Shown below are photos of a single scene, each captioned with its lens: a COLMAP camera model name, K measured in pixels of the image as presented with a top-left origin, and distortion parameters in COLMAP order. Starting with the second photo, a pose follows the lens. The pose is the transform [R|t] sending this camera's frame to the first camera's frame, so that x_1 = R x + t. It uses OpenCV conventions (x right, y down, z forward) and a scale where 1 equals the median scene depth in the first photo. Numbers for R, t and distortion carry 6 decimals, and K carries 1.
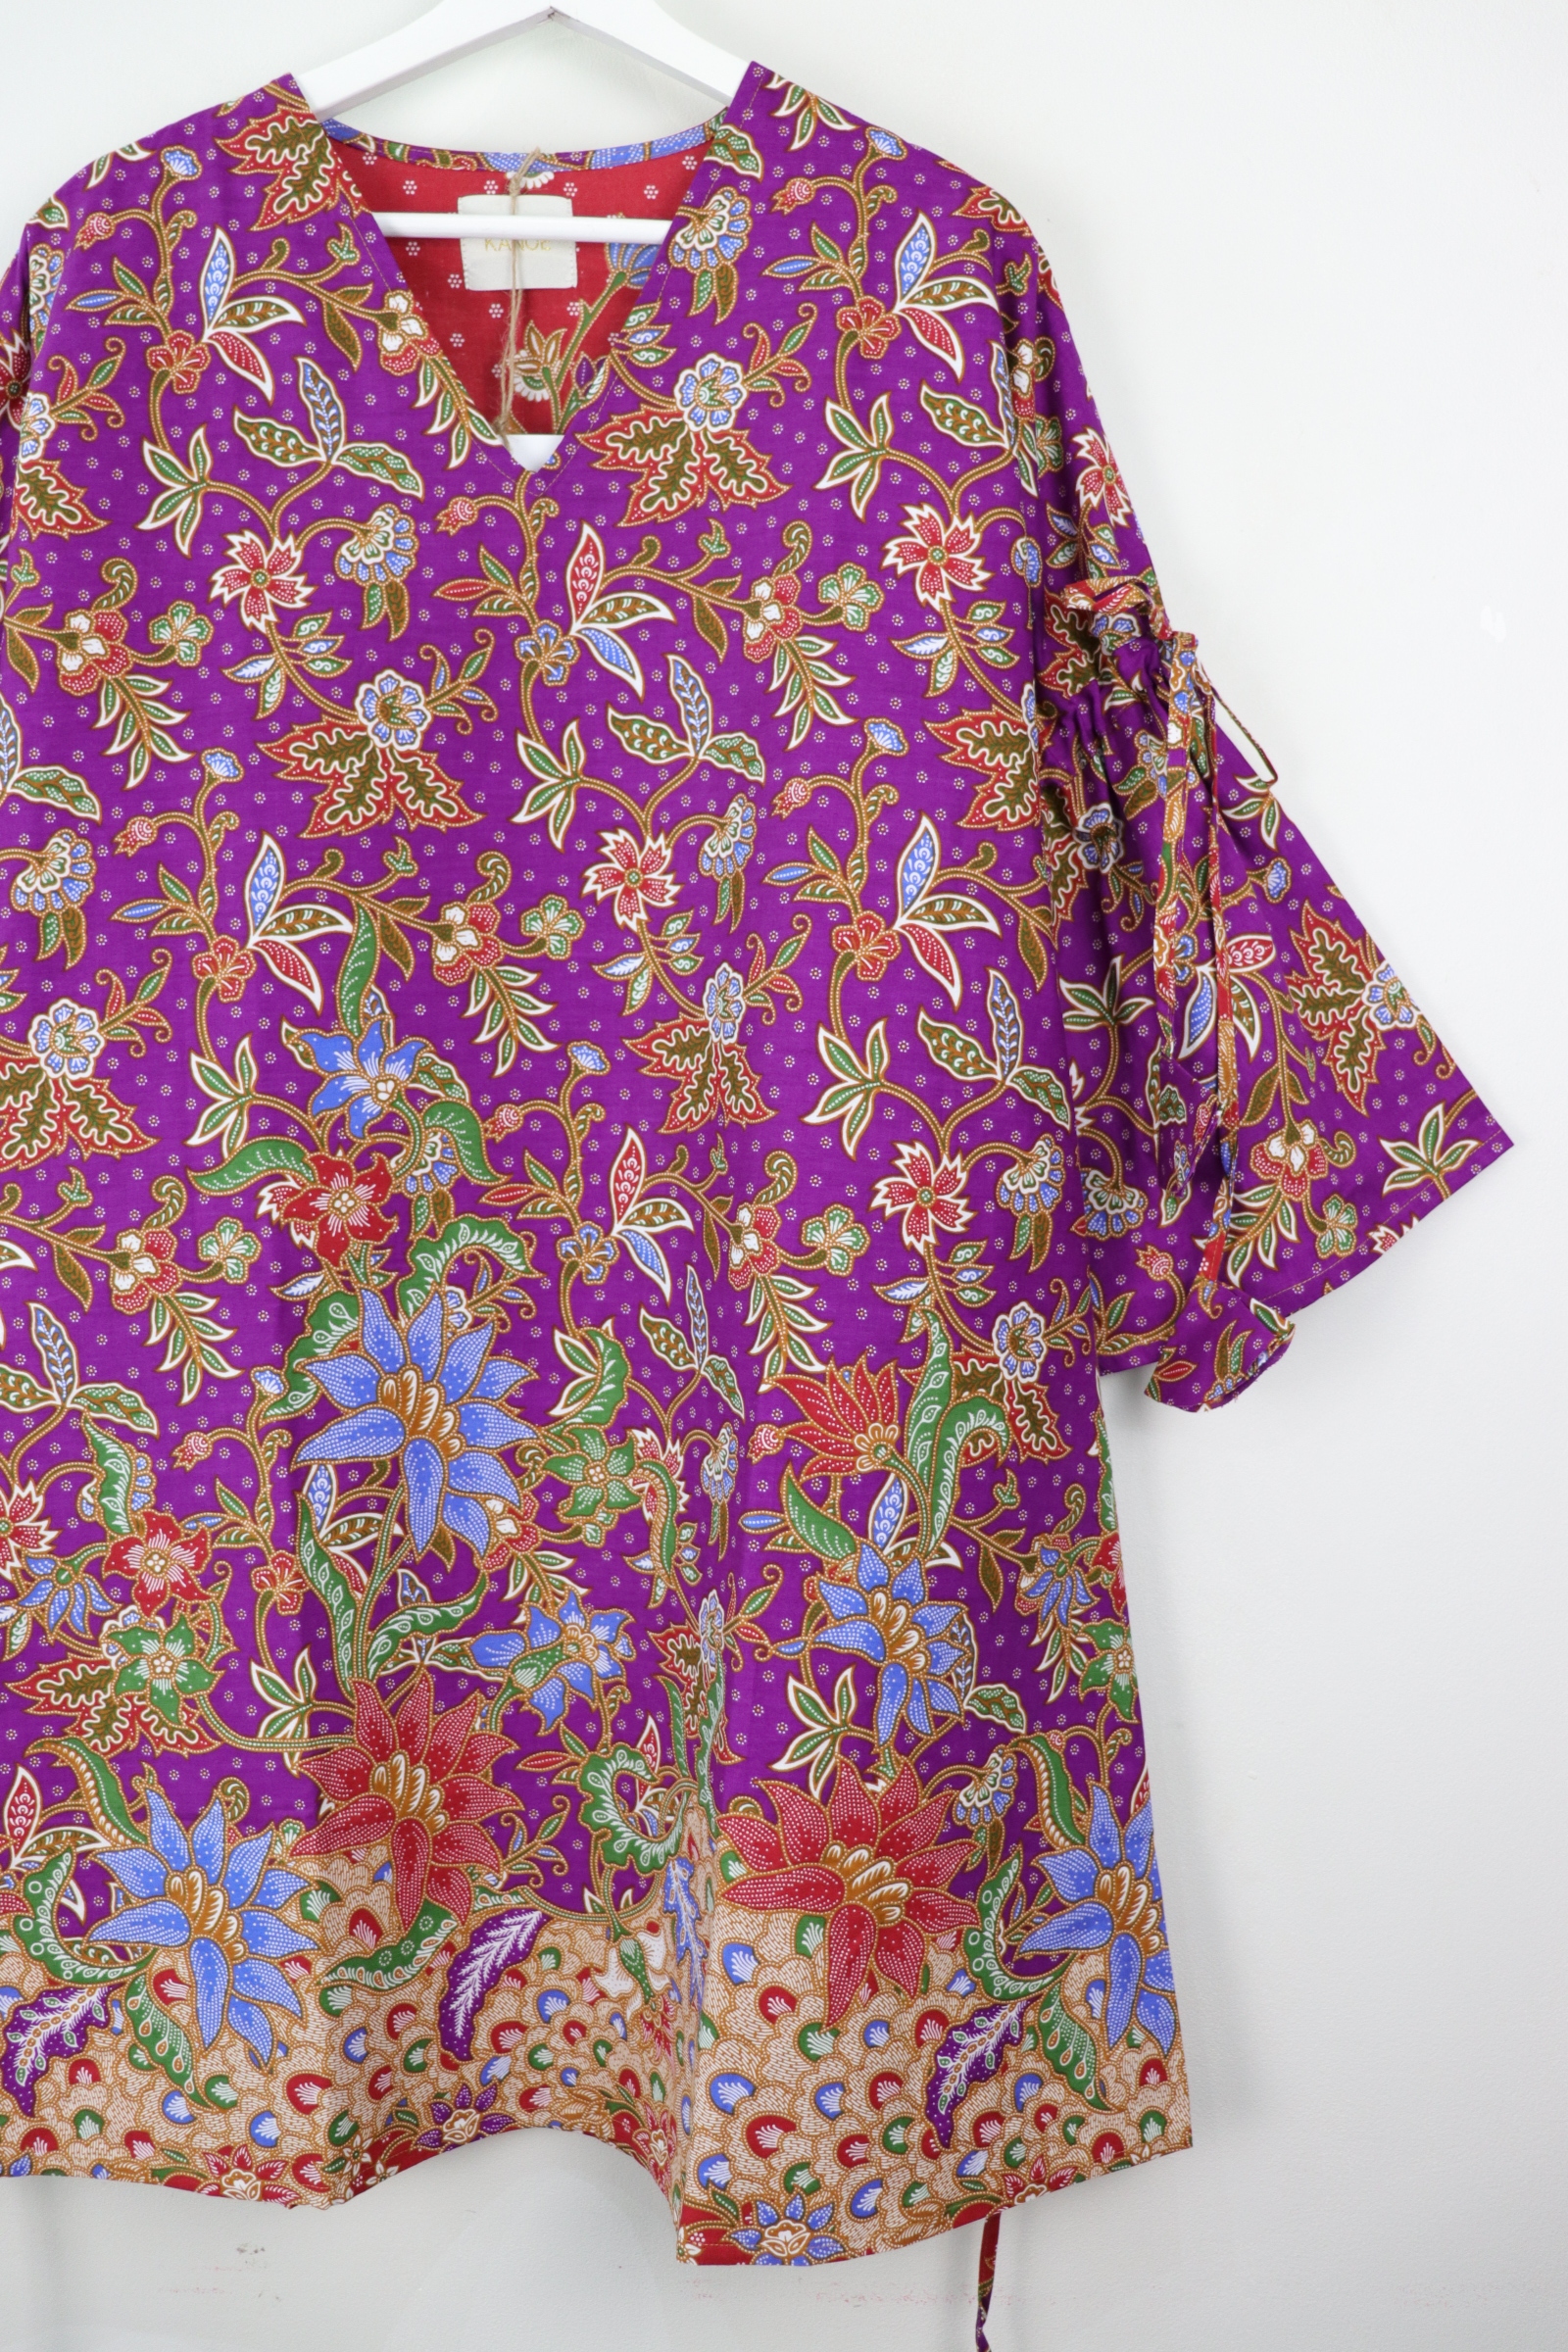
lens RADIAL K [[1977.7, 0, 784.0], [0, 1977.7, 1176.0], [0, 0, 1]] dist [-0.186692, 0.170774]
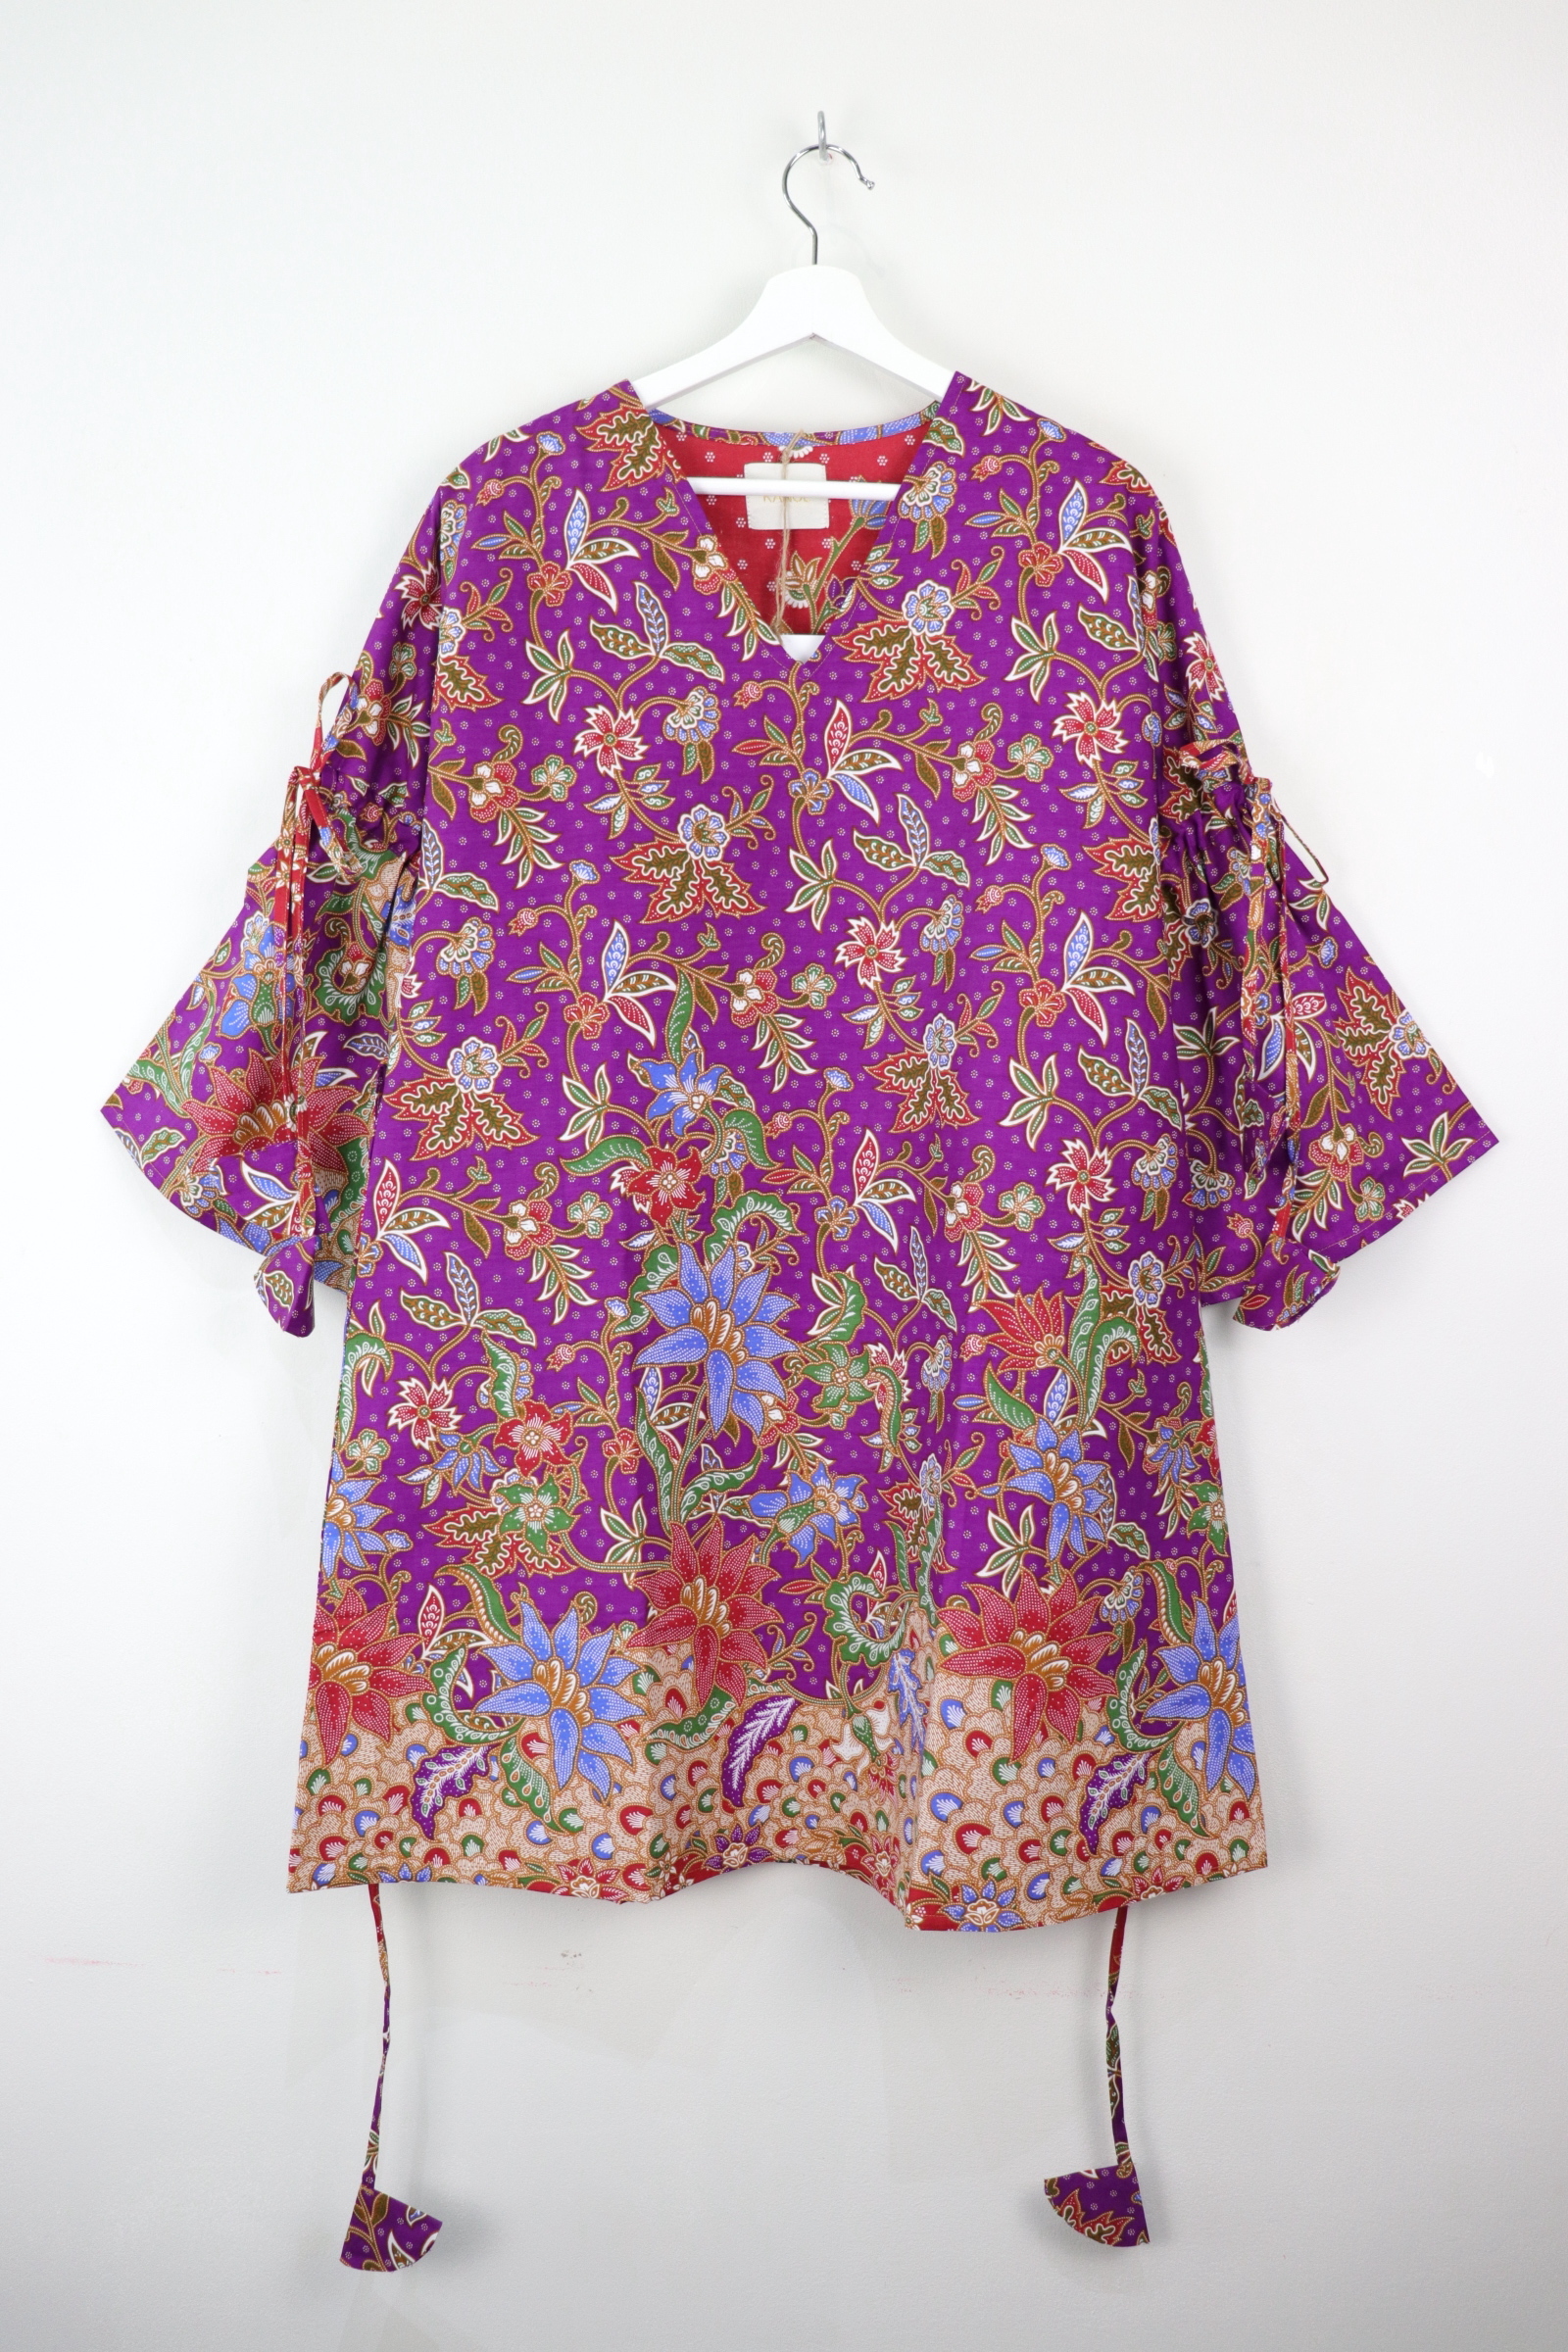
lens RADIAL K [[1910.9, 0, 809.8], [0, 1910.9, 1170.5], [0, 0, 1]] dist [-0.180979, 0.155034]
pose [[0.999760, 0.001182, -0.021885, -0.093863], [-0.001250, 0.999994, -0.003074, 0.009845], [0.021881, 0.003101, 0.999756, -0.378439]]
